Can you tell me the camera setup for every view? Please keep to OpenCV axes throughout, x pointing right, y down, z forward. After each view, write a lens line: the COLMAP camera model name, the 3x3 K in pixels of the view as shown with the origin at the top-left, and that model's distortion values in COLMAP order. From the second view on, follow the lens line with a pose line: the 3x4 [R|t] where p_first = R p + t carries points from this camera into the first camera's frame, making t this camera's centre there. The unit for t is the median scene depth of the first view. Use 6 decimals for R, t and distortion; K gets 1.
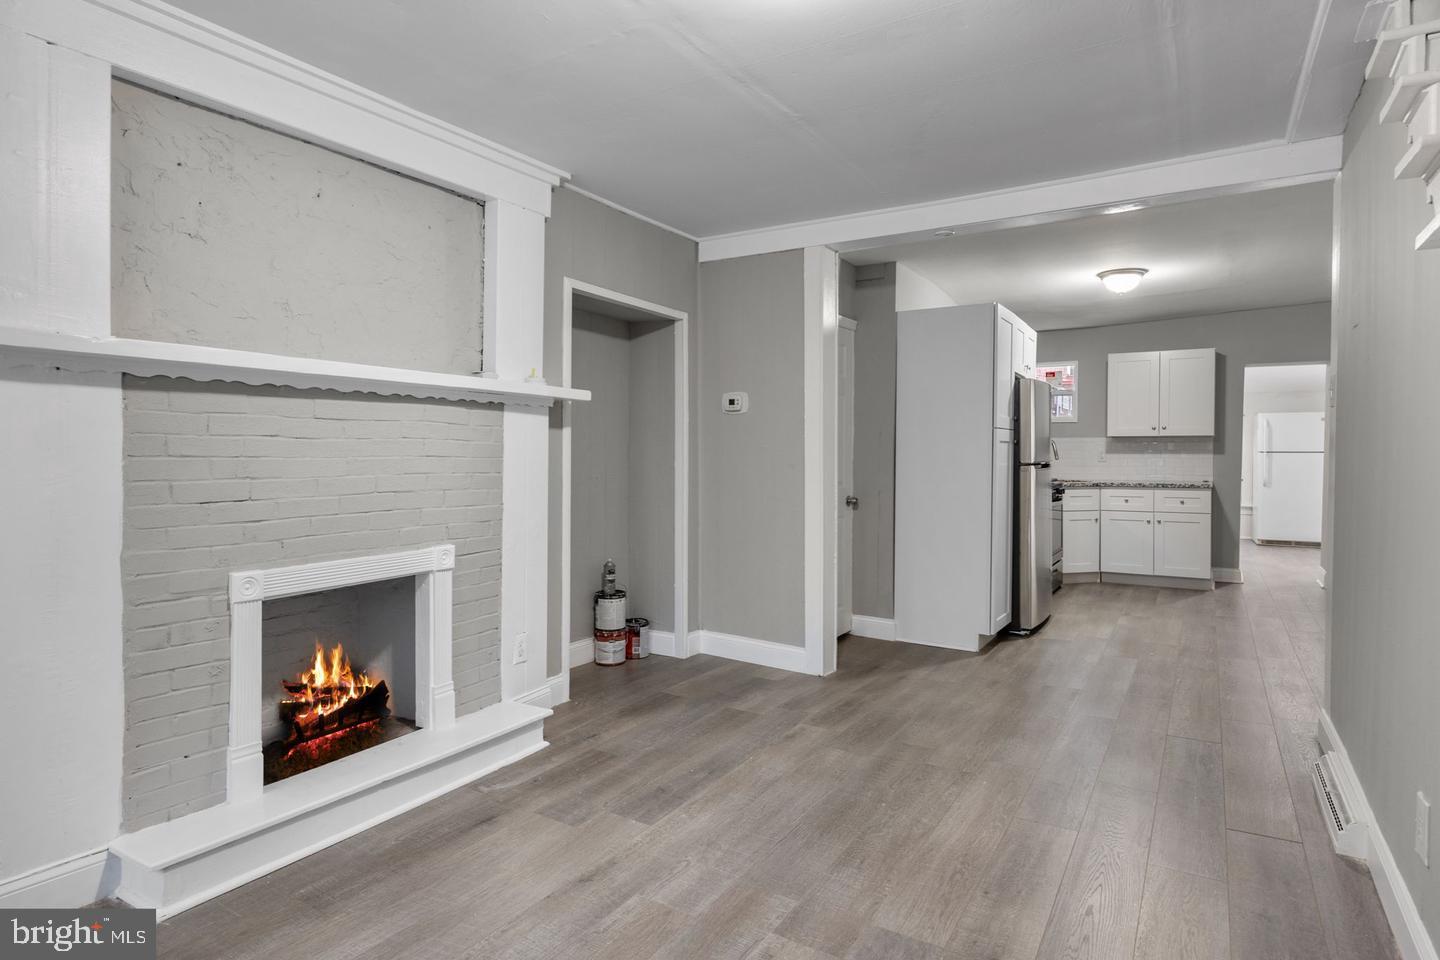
lens RADIAL K [[765.0, 0, 718.5], [0, 765.0, 466.5], [0, 0, 1]] dist [-0.015923, 0.000102]
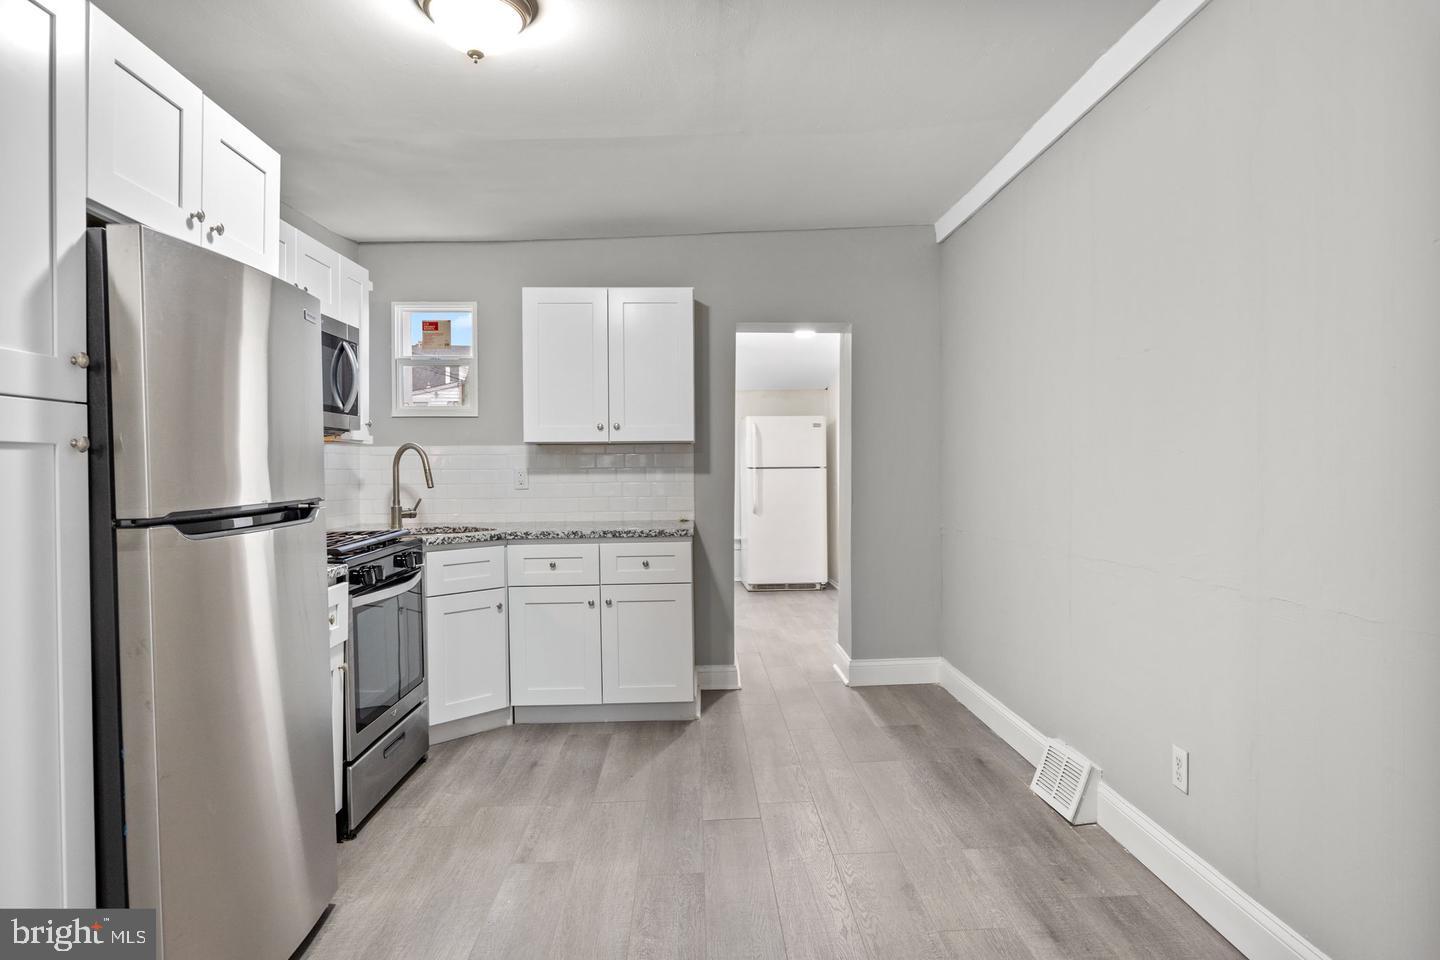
lens RADIAL K [[587.5, 0, 720.0], [0, 587.5, 480.0], [0, 0, 1]] dist [-0.000020, 0.000002]
pose [[0.819226, -0.021345, 0.573074, 0.396667], [0.019666, 0.999765, 0.009125, -0.014518], [-0.573134, 0.003795, 0.819453, 0.599984]]
